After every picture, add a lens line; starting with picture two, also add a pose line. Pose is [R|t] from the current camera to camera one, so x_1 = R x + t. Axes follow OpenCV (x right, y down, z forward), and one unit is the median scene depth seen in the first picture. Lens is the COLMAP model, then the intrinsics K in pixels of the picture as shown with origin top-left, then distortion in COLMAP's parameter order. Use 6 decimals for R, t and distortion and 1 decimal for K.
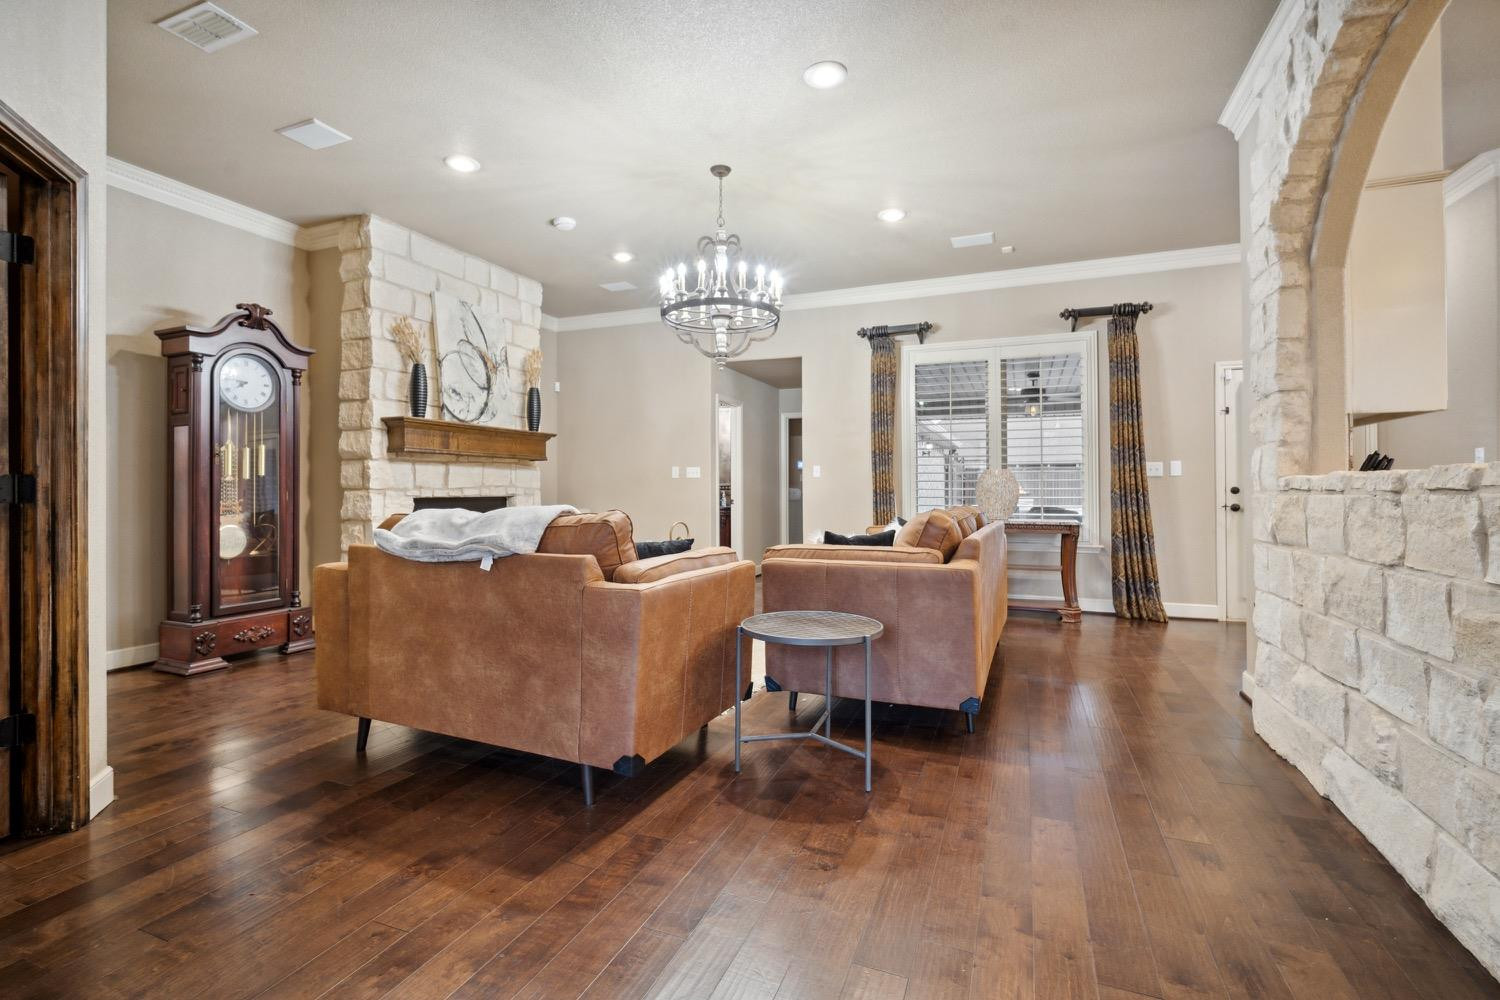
lens RADIAL K [[694.0, 0, 744.0], [0, 694.0, 472.3], [0, 0, 1]] dist [-0.002020, -0.000321]
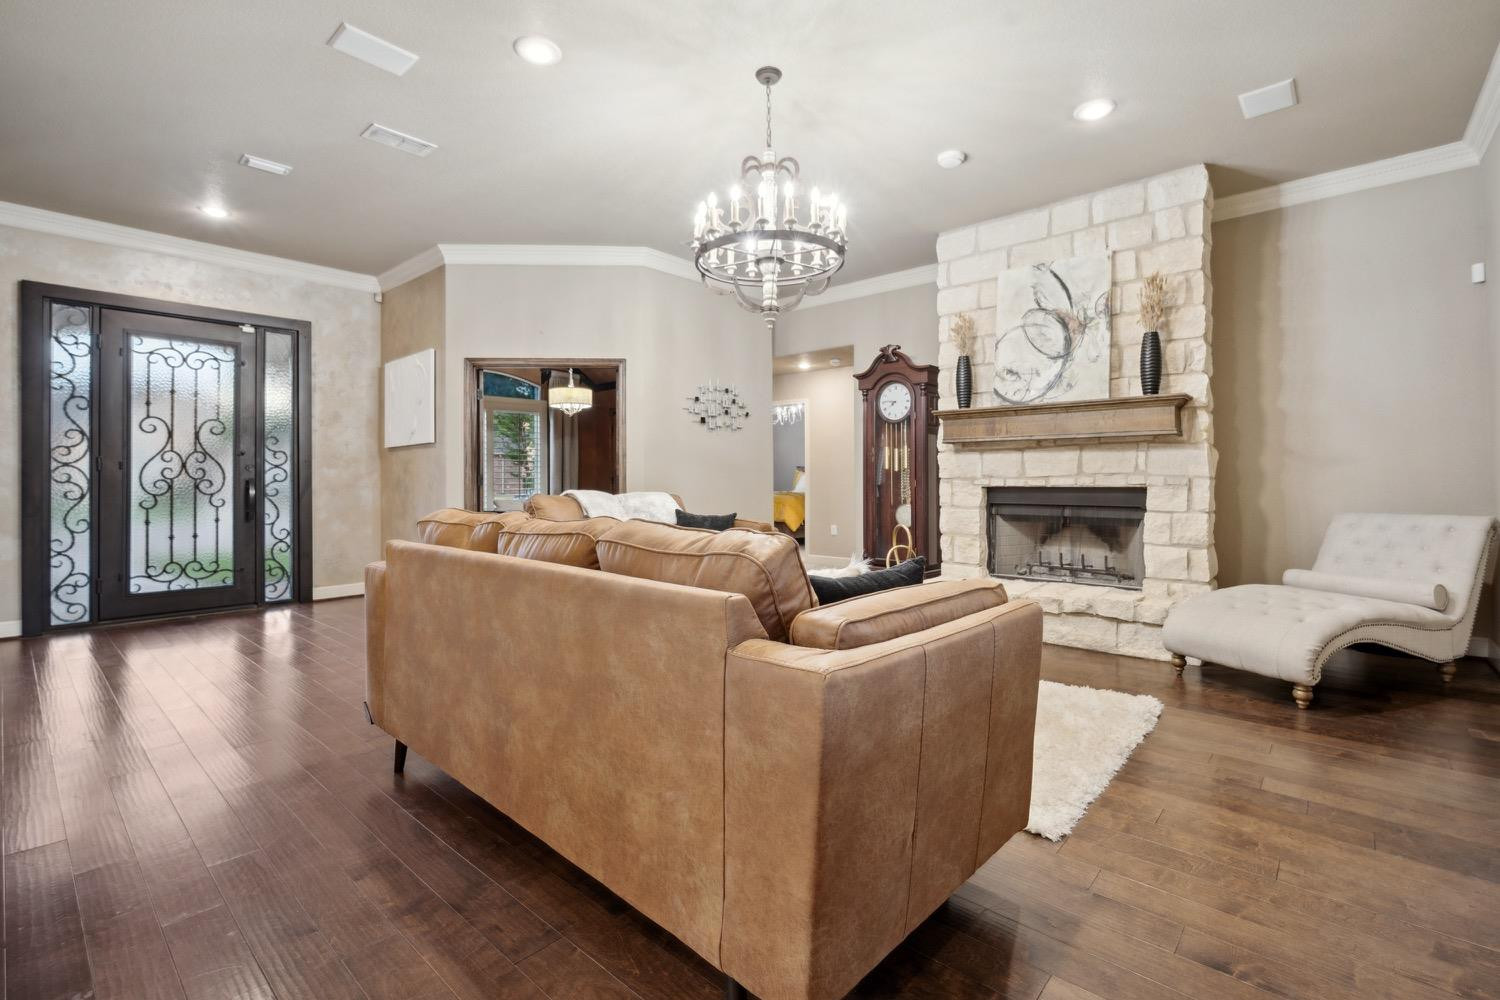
lens RADIAL K [[694.0, 0, 744.0], [0, 694.0, 472.3], [0, 0, 1]] dist [-0.002020, -0.000321]
pose [[-0.350841, -0.006616, -0.936412, 0.584584], [0.028244, 0.999445, -0.017644, 0.023559], [0.936009, -0.032639, -0.350459, 1.014409]]
